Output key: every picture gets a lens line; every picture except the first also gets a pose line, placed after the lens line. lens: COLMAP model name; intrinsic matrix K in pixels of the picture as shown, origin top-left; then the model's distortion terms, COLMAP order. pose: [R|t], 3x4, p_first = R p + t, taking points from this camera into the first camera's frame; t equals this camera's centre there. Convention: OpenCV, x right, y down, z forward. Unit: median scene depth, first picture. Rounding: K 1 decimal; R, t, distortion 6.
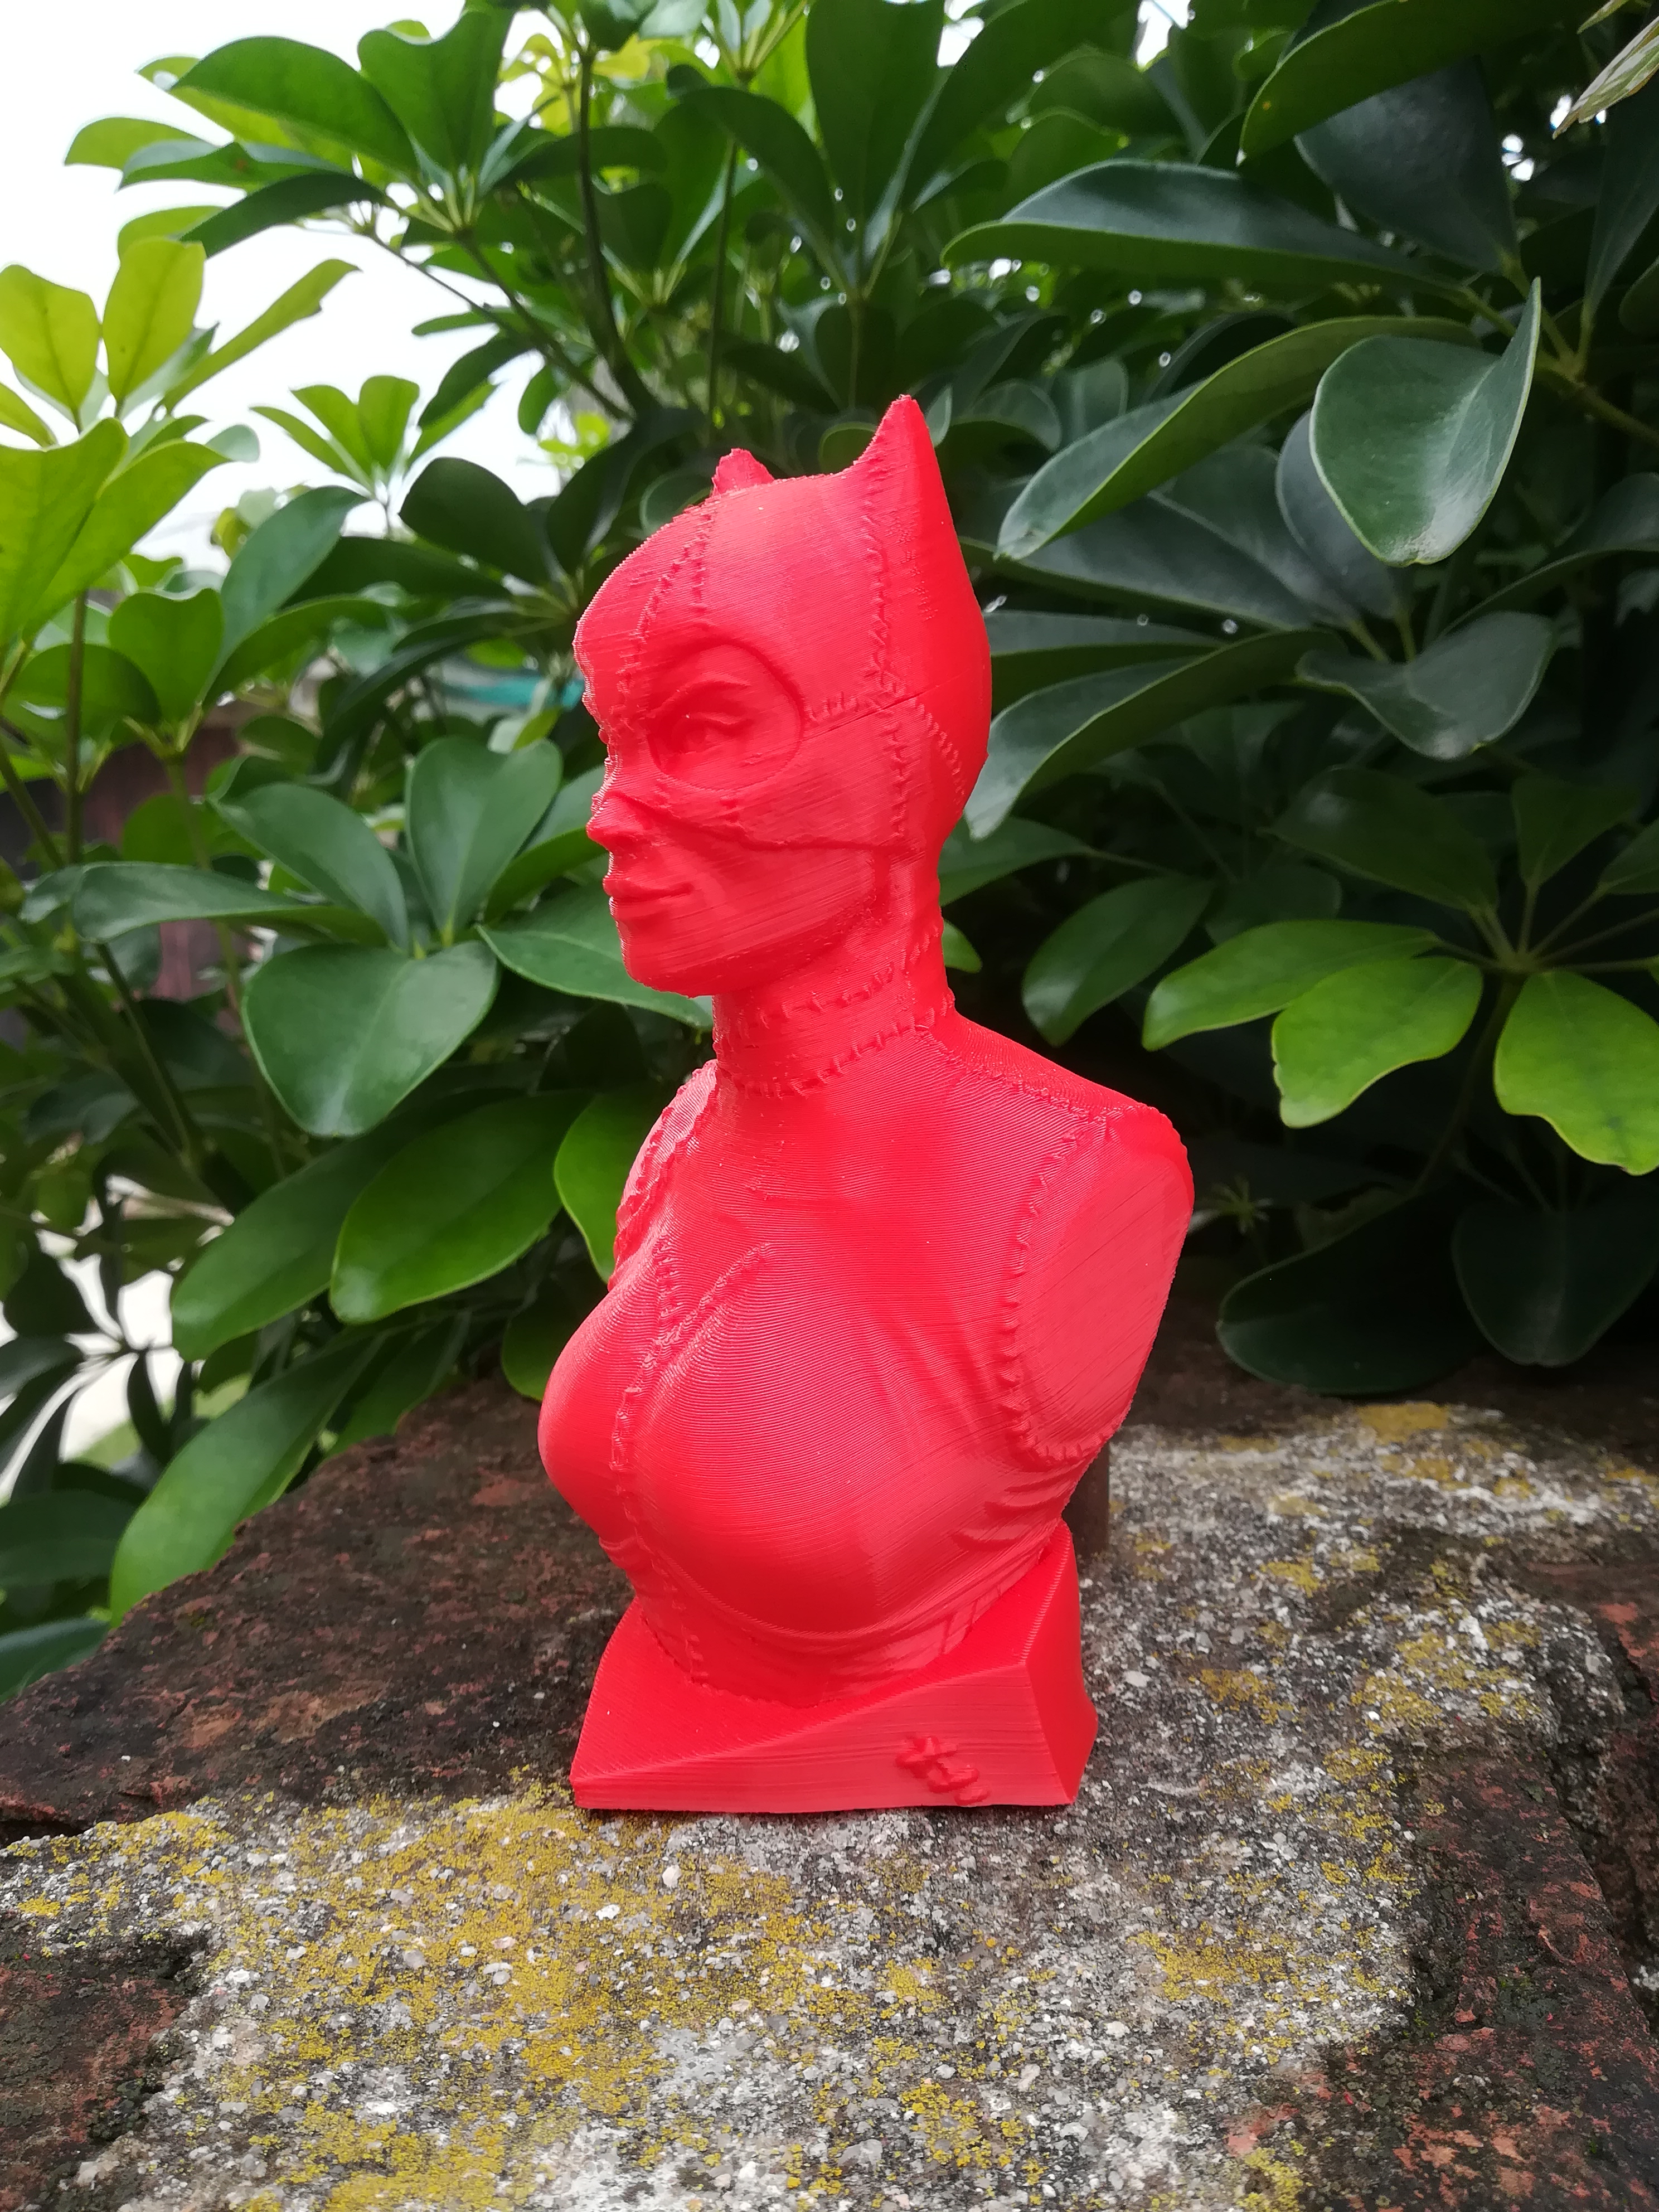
lens RADIAL K [[1659.2, 0, 812.8], [0, 1659.2, 1101.0], [0, 0, 1]] dist [0.024311, -0.051101]
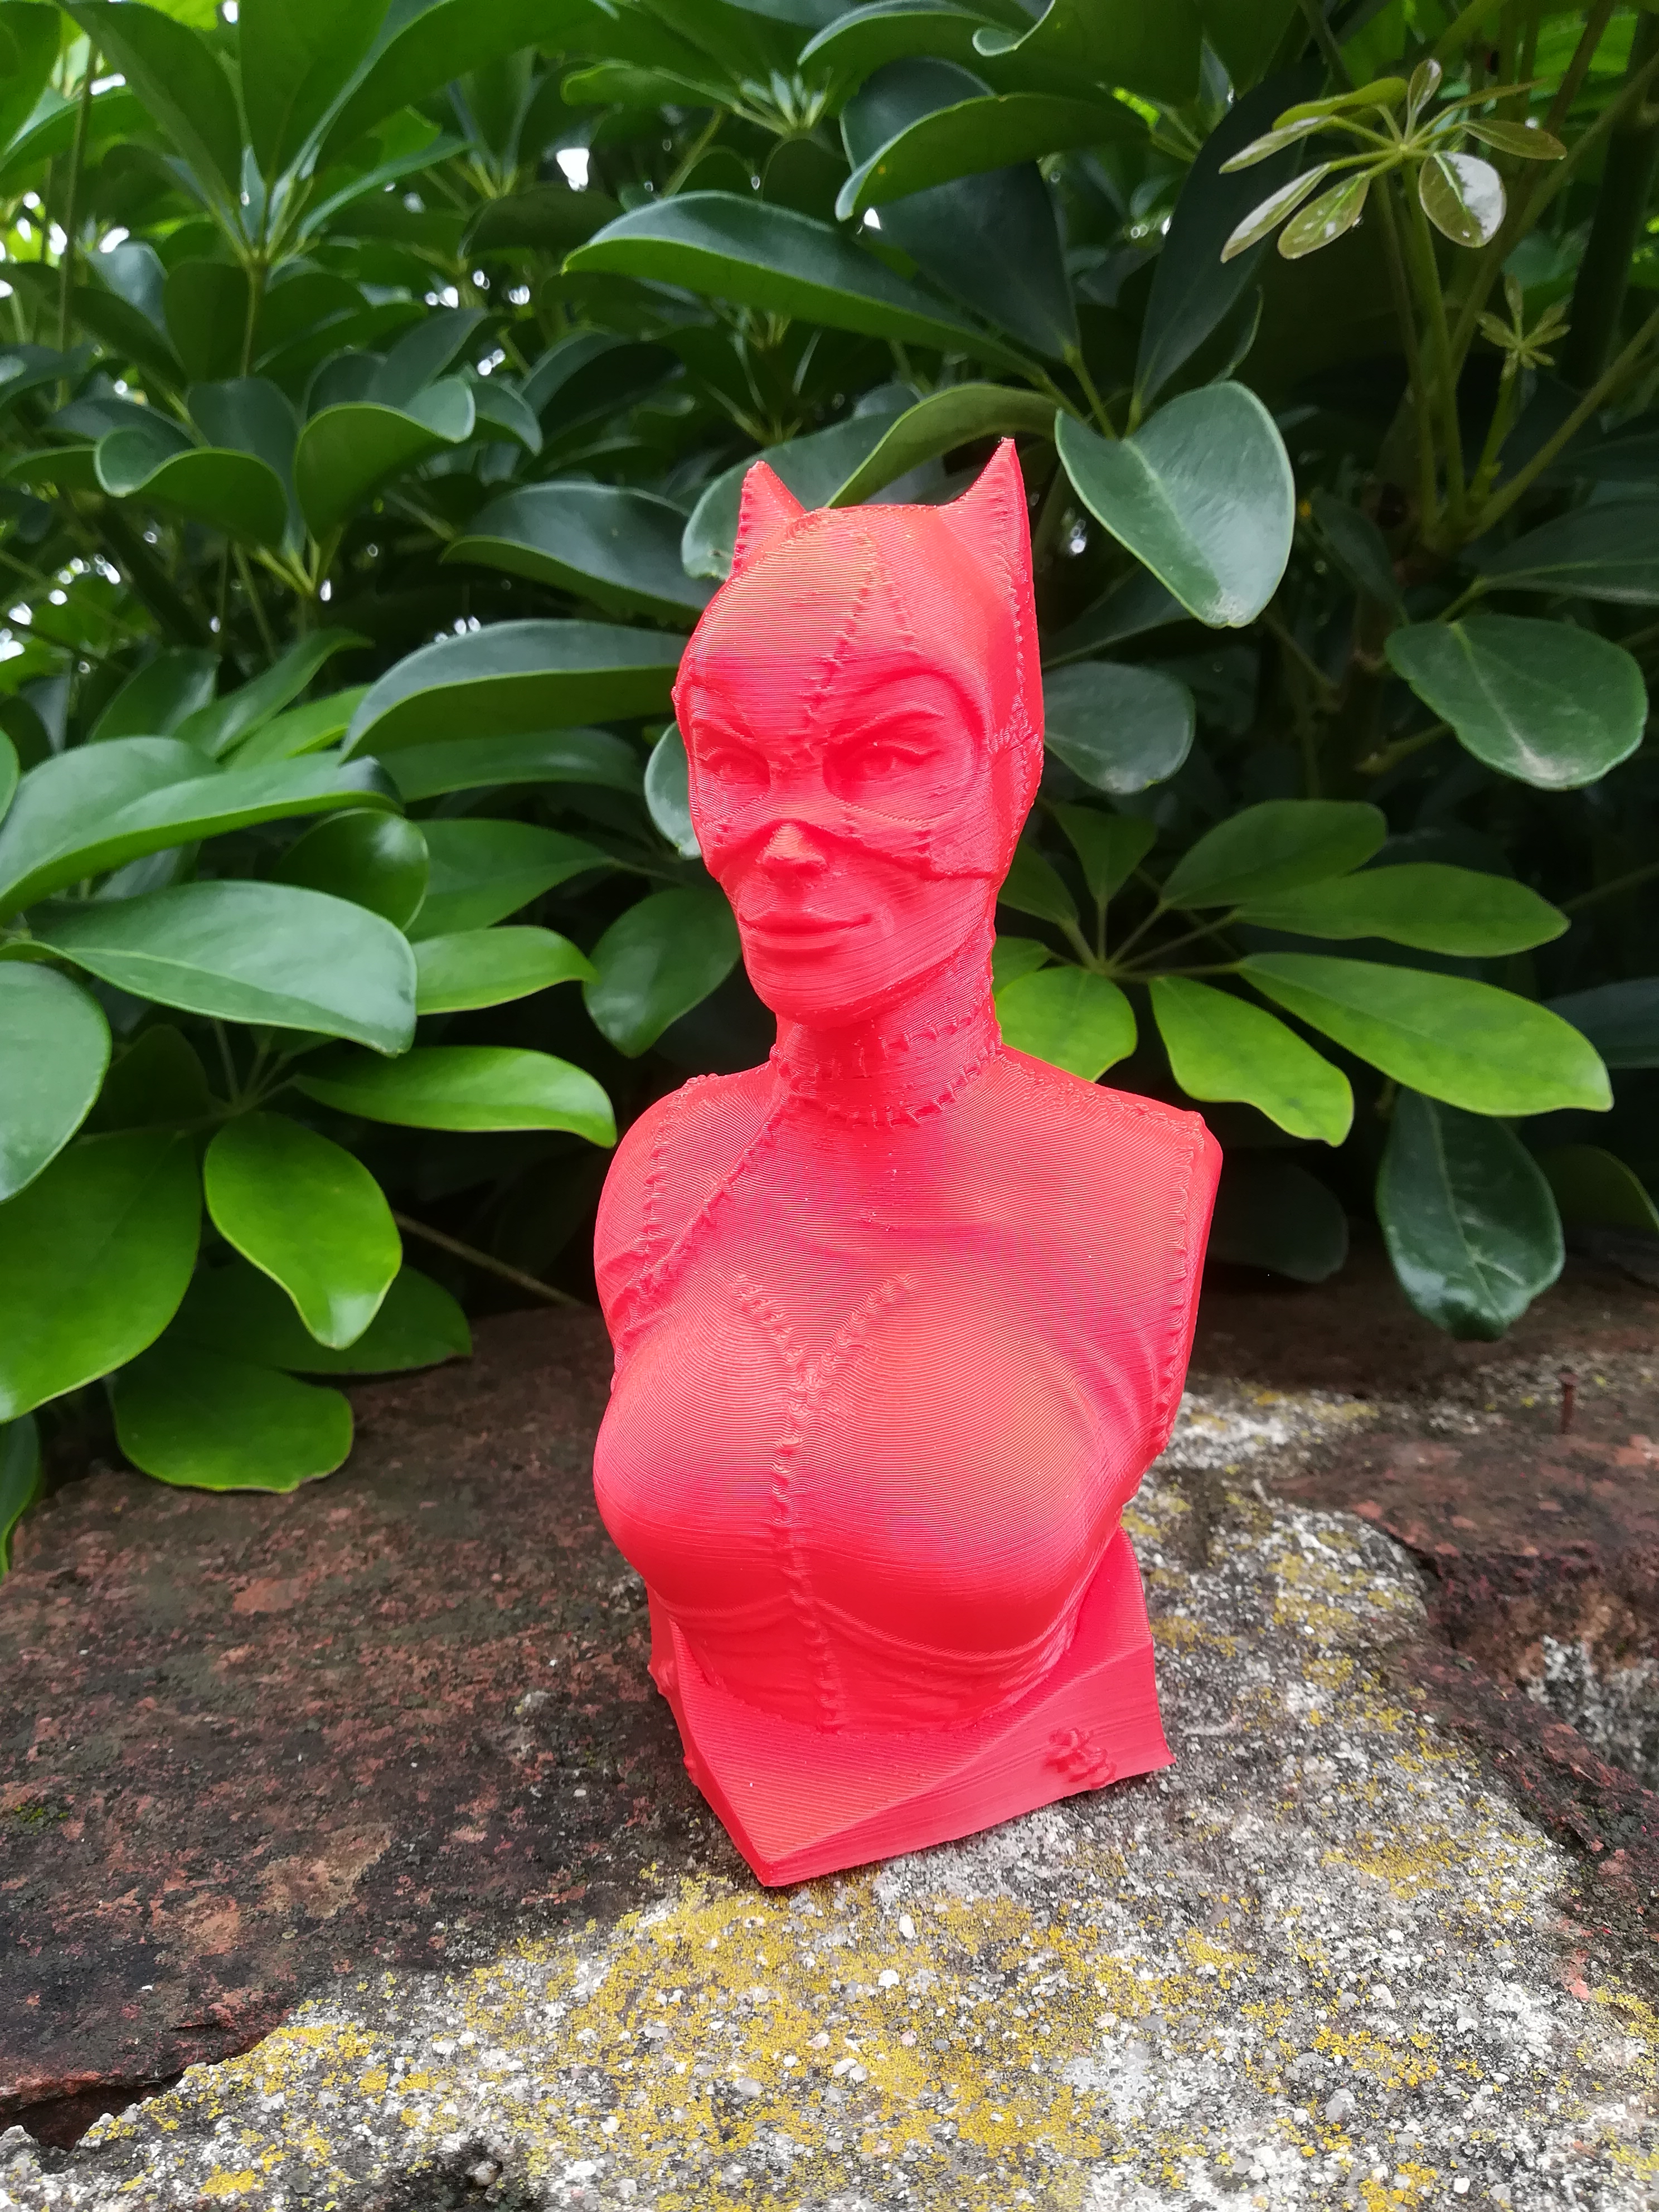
lens RADIAL K [[1659.2, 0, 812.8], [0, 1659.2, 1101.0], [0, 0, 1]] dist [0.024311, -0.051101]
pose [[0.888247, -0.054595, 0.456110, -0.543776], [0.054500, 0.998424, 0.013373, -0.035427], [-0.456121, 0.012979, 0.889823, 0.144006]]
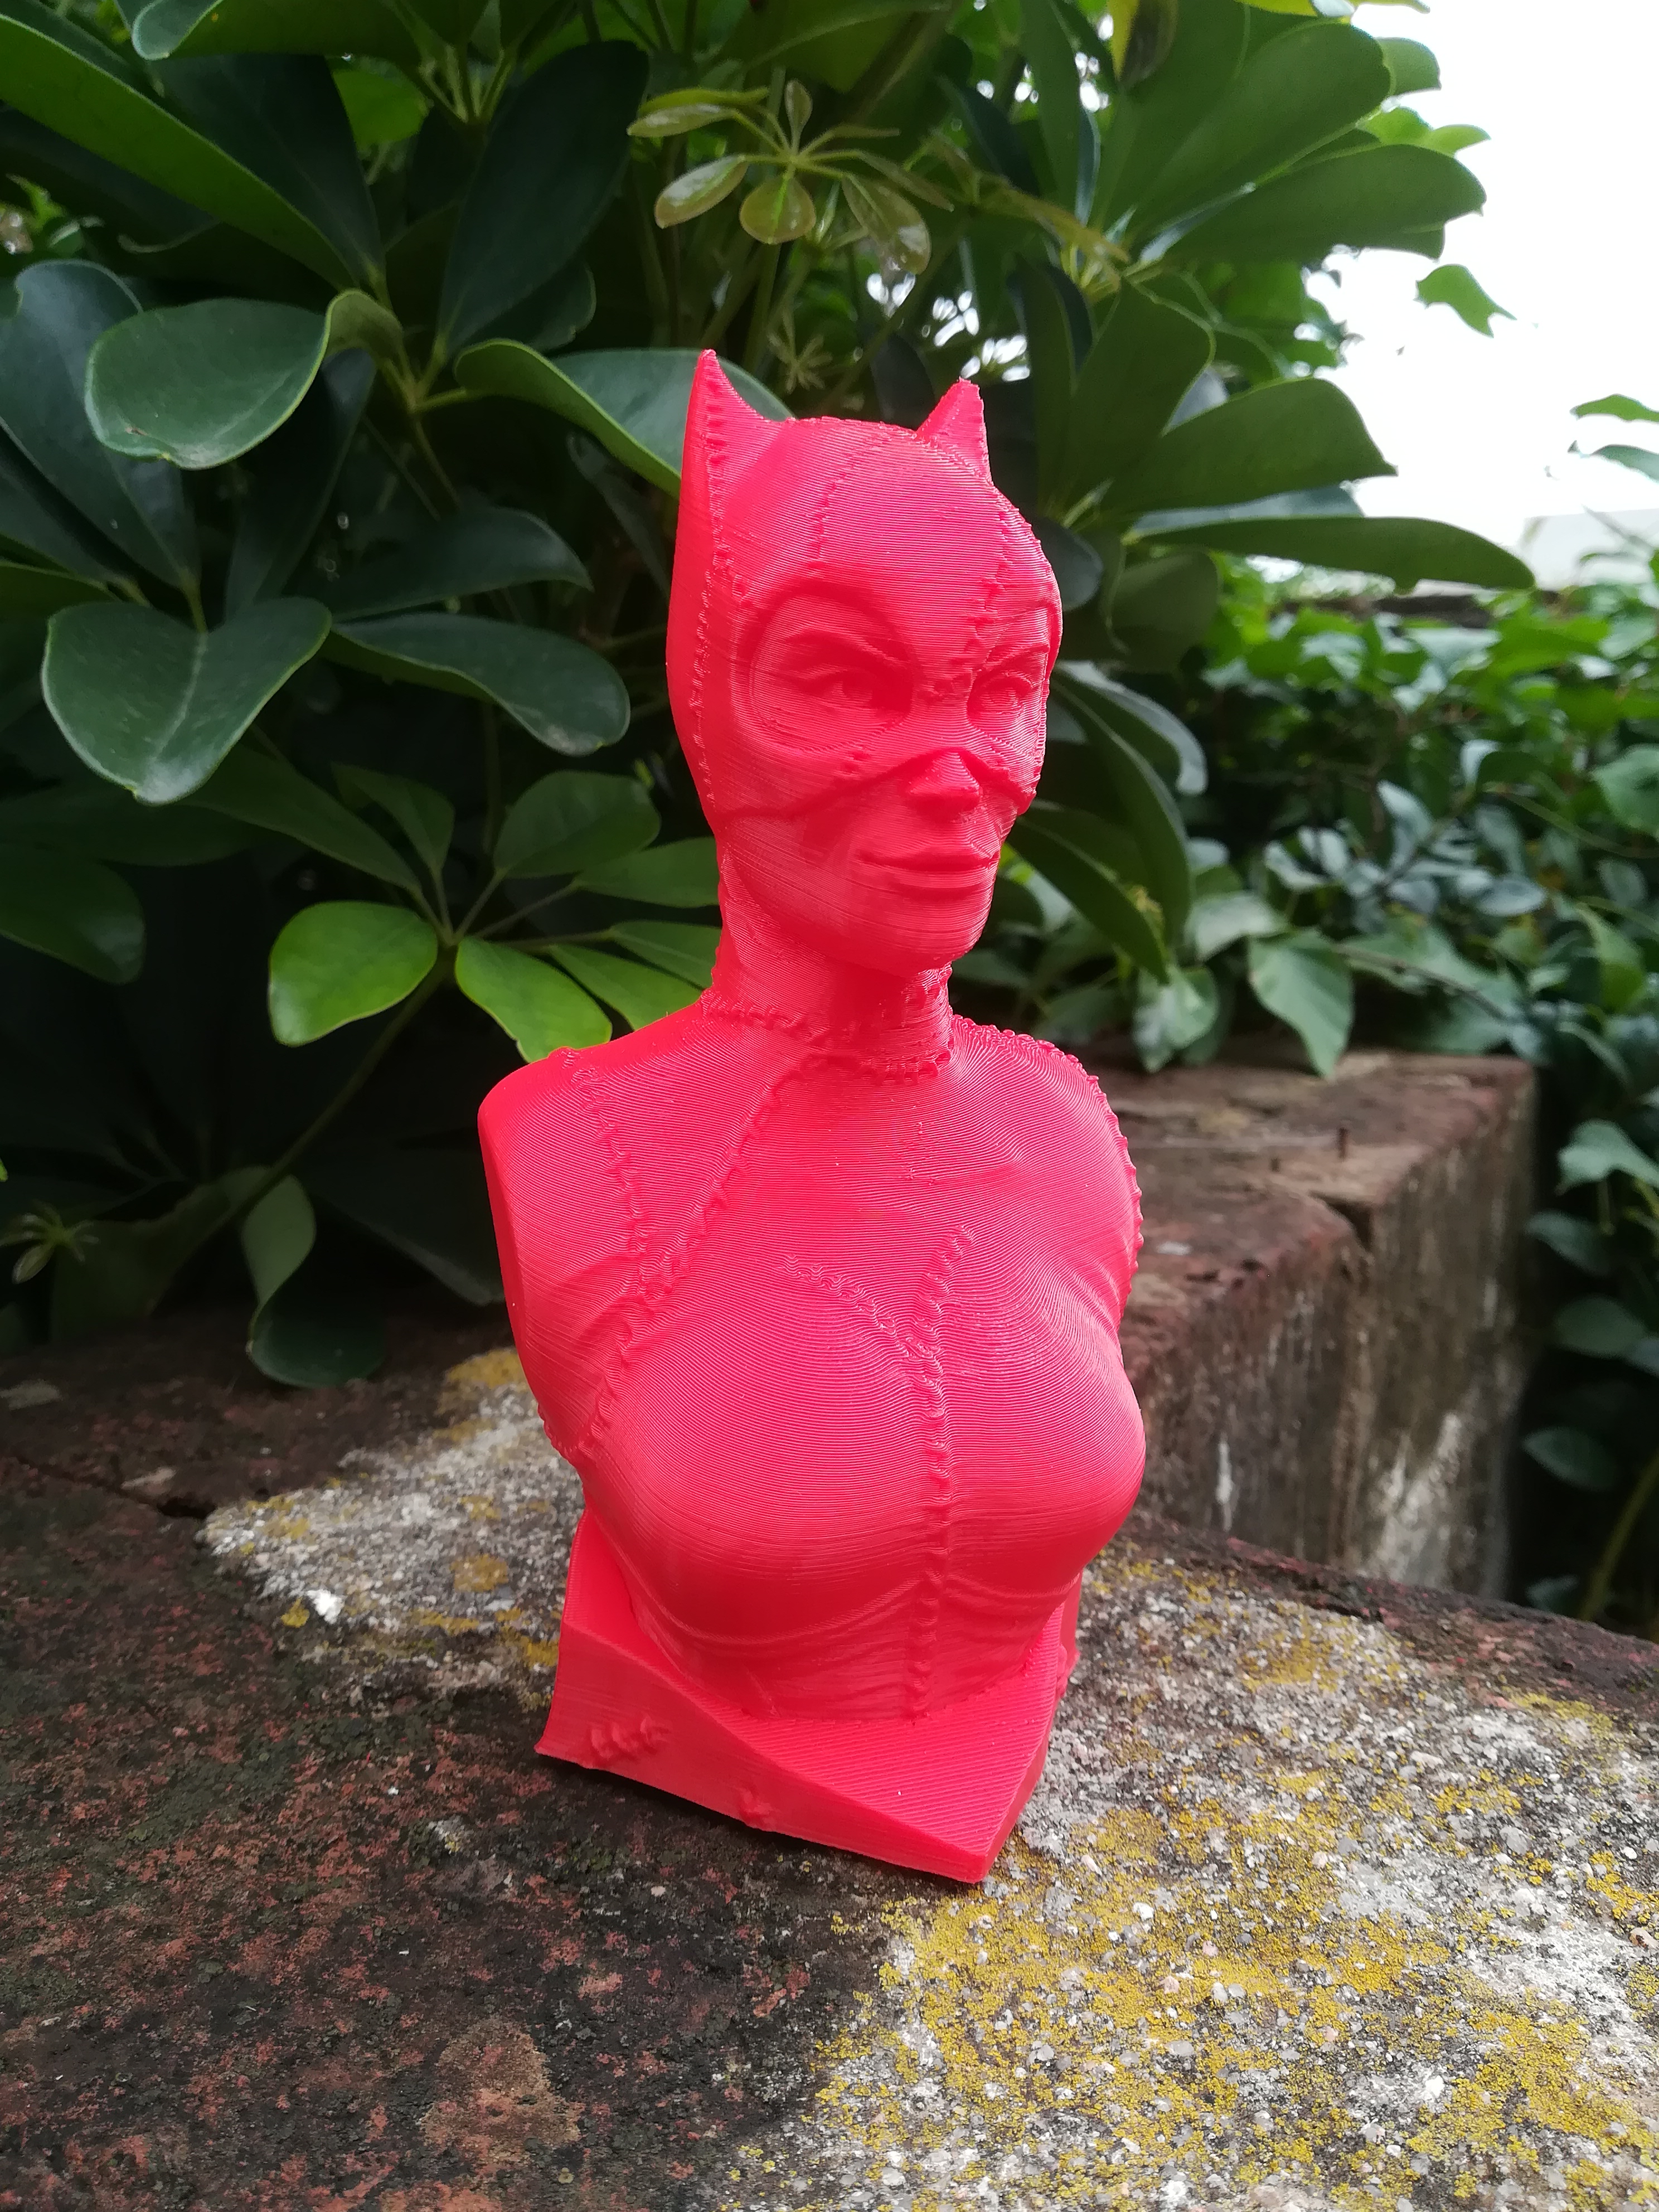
lens RADIAL K [[1703.5, 0, 689.8], [0, 1703.5, 1113.5], [0, 0, 1]] dist [0.027022, -0.058312]
pose [[0.383131, -0.119144, 0.915978, -1.023546], [0.115626, 0.990032, 0.080414, -0.079694], [-0.916428, 0.075102, 0.393088, 0.770744]]
